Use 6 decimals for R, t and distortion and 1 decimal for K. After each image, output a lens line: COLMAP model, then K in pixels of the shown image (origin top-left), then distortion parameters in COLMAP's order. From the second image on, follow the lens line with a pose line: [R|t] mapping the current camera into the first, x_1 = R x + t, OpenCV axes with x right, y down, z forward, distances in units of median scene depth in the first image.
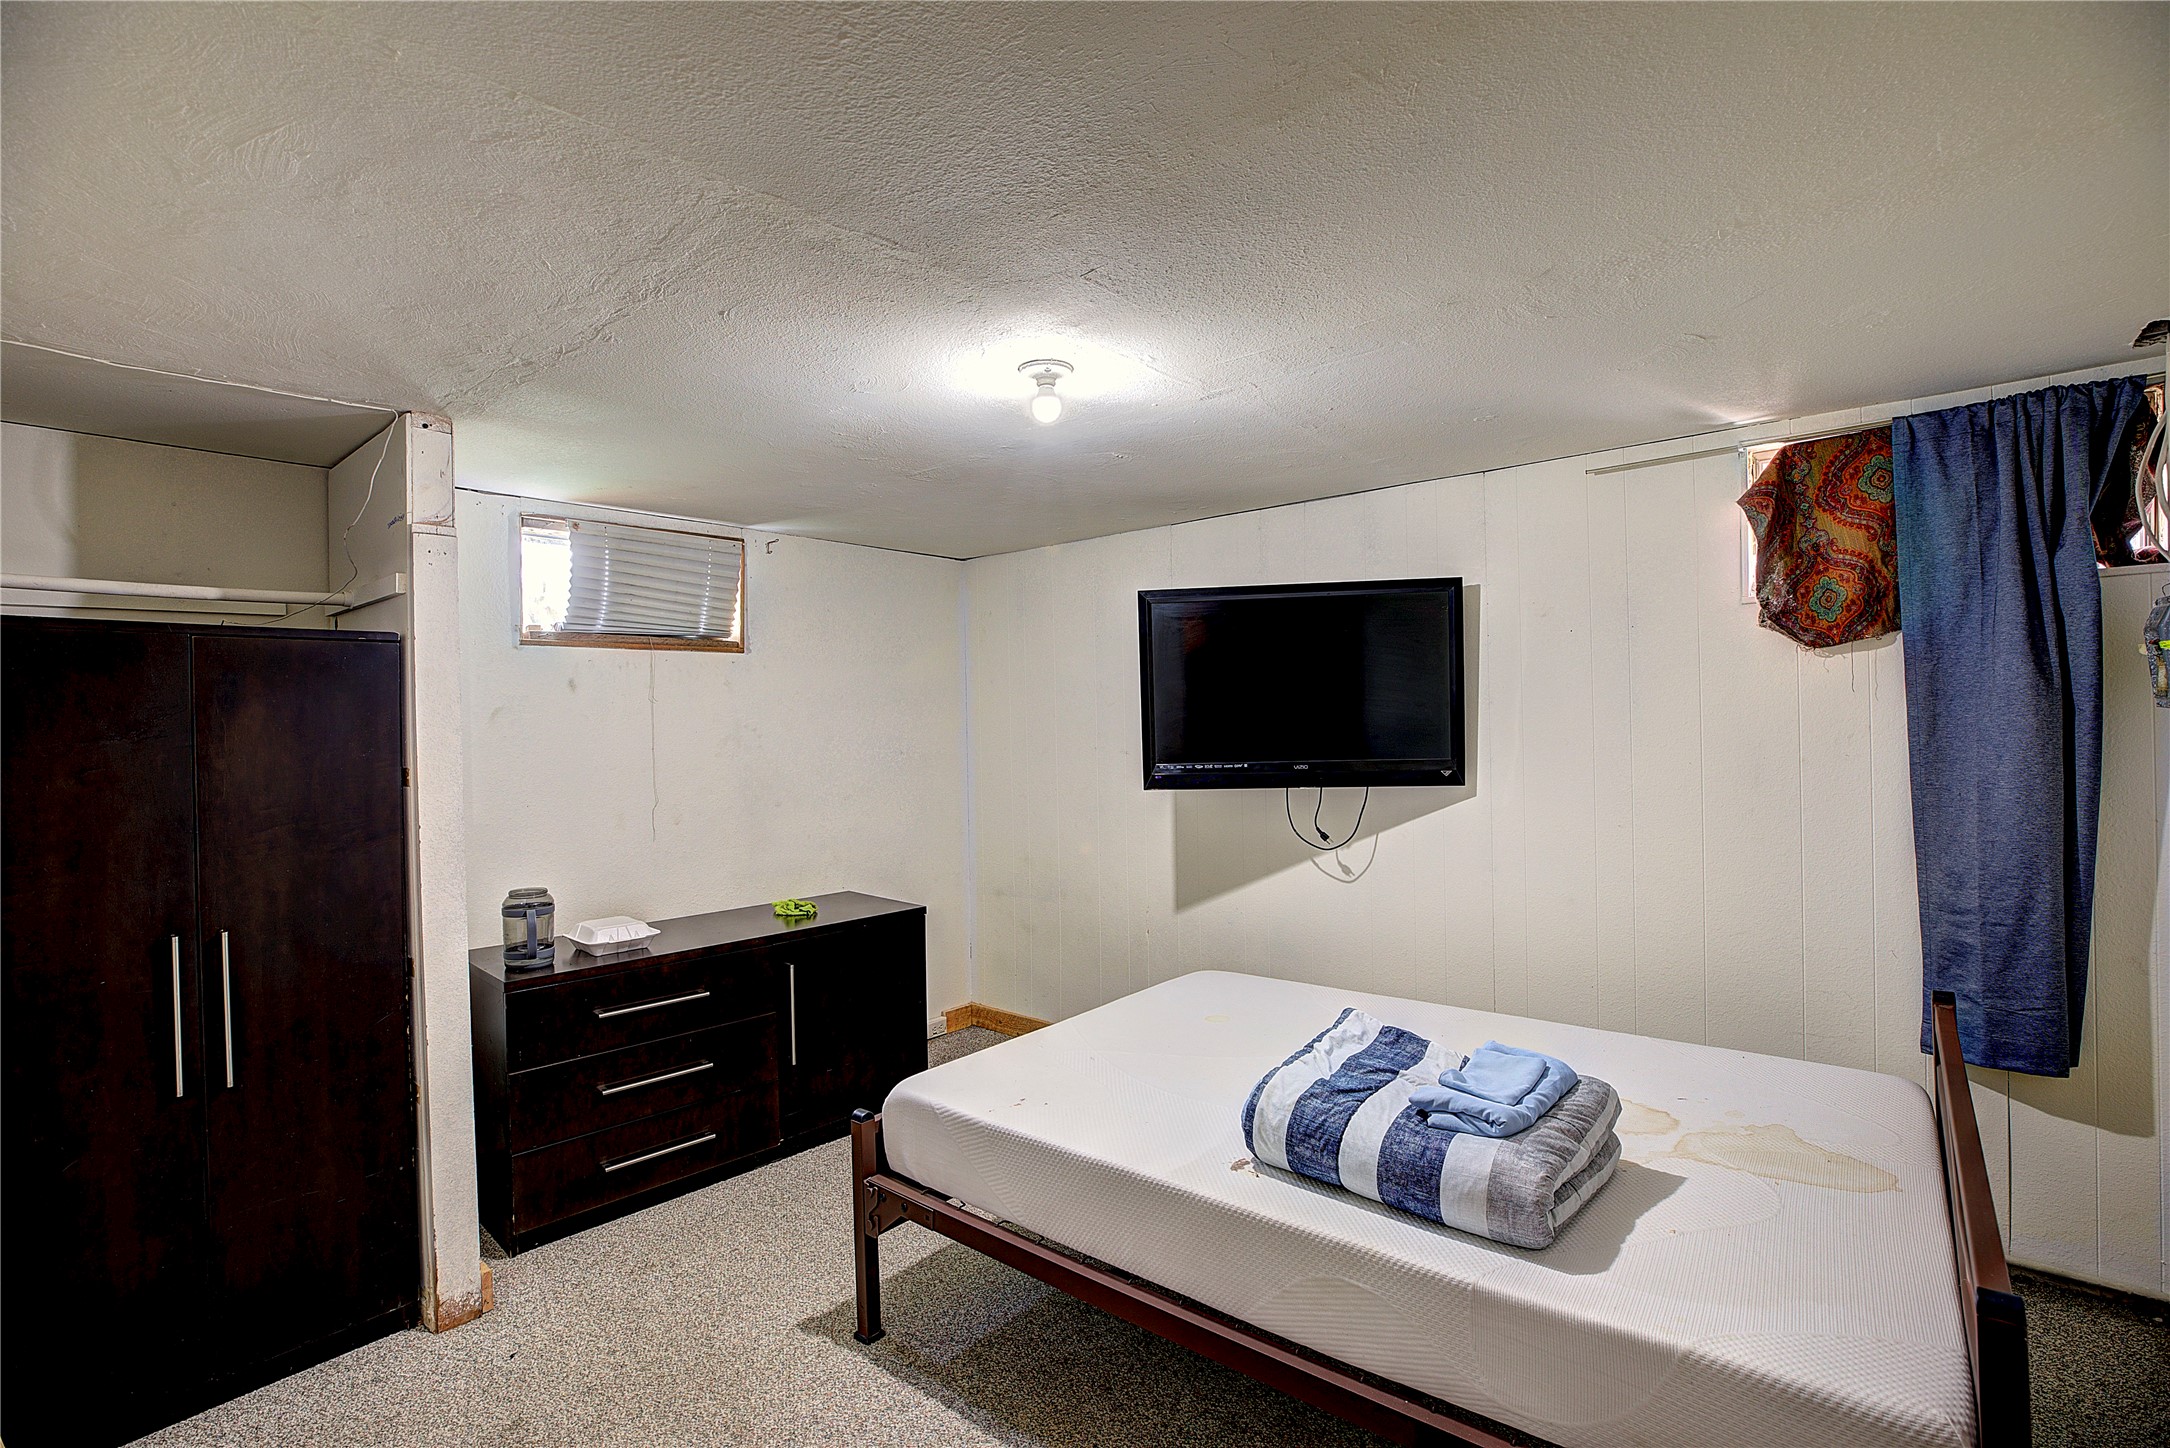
lens RADIAL K [[986.7, 0, 1082.4], [0, 986.7, 725.5], [0, 0, 1]] dist [-0.043780, 0.011595]
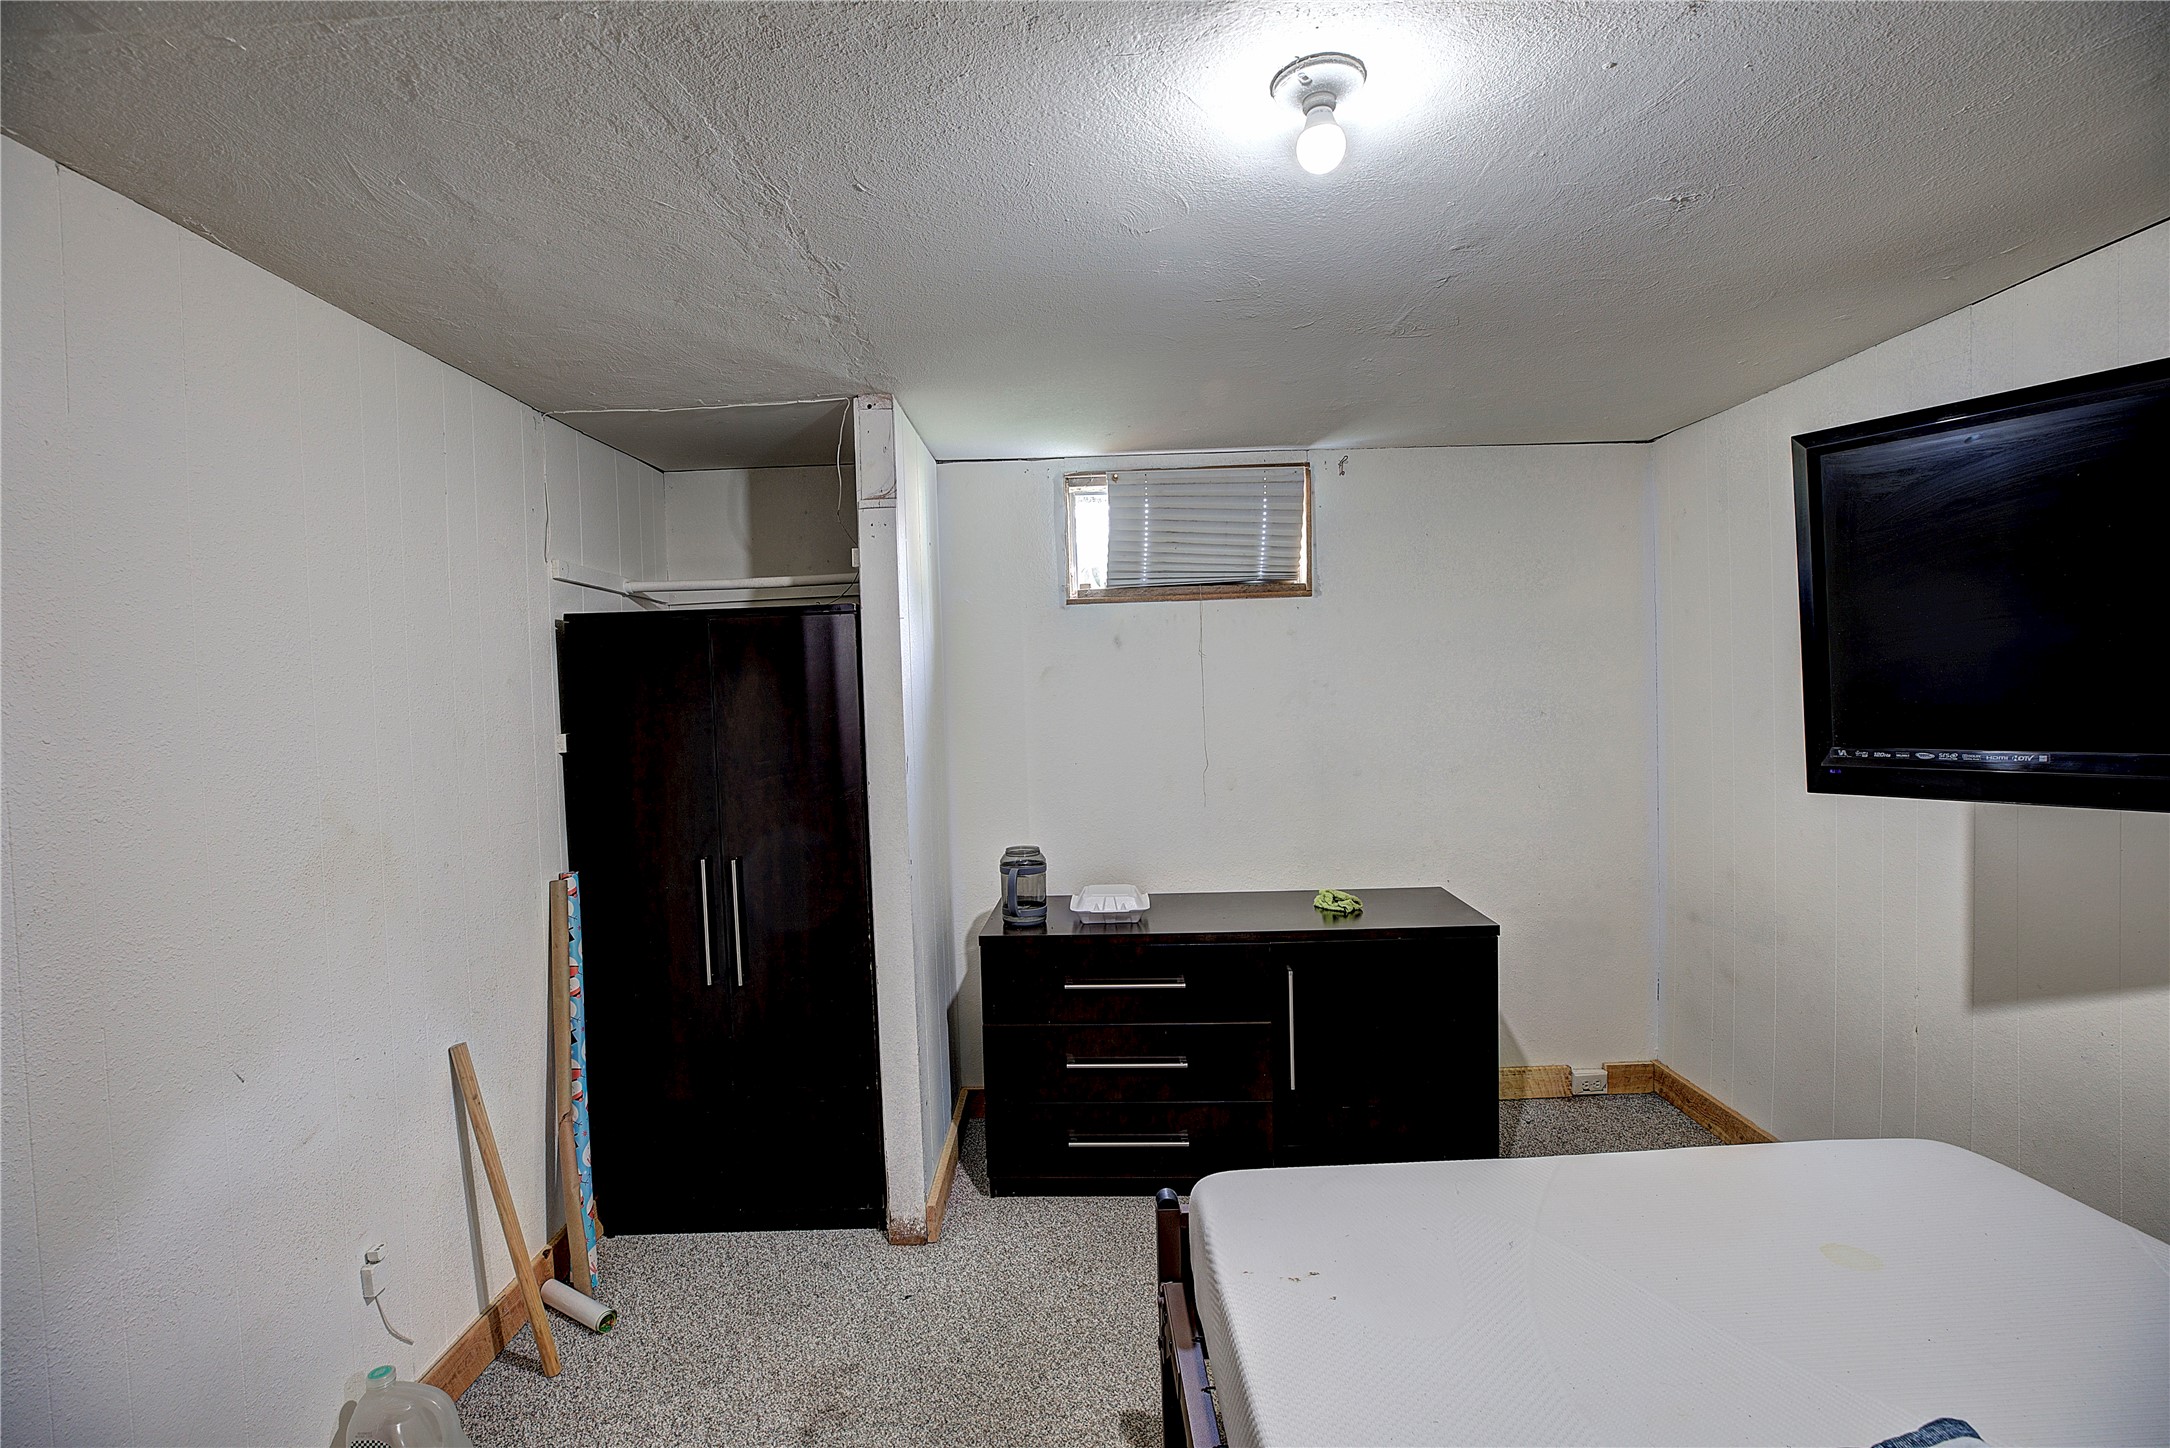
lens RADIAL K [[986.7, 0, 1084.6], [0, 986.7, 724.1], [0, 0, 1]] dist [-0.043780, 0.011595]
pose [[0.648734, 0.024754, -0.760612, 0.214518], [0.015216, 0.998849, 0.045486, -0.004876], [0.760863, -0.041082, 0.647611, 0.334156]]
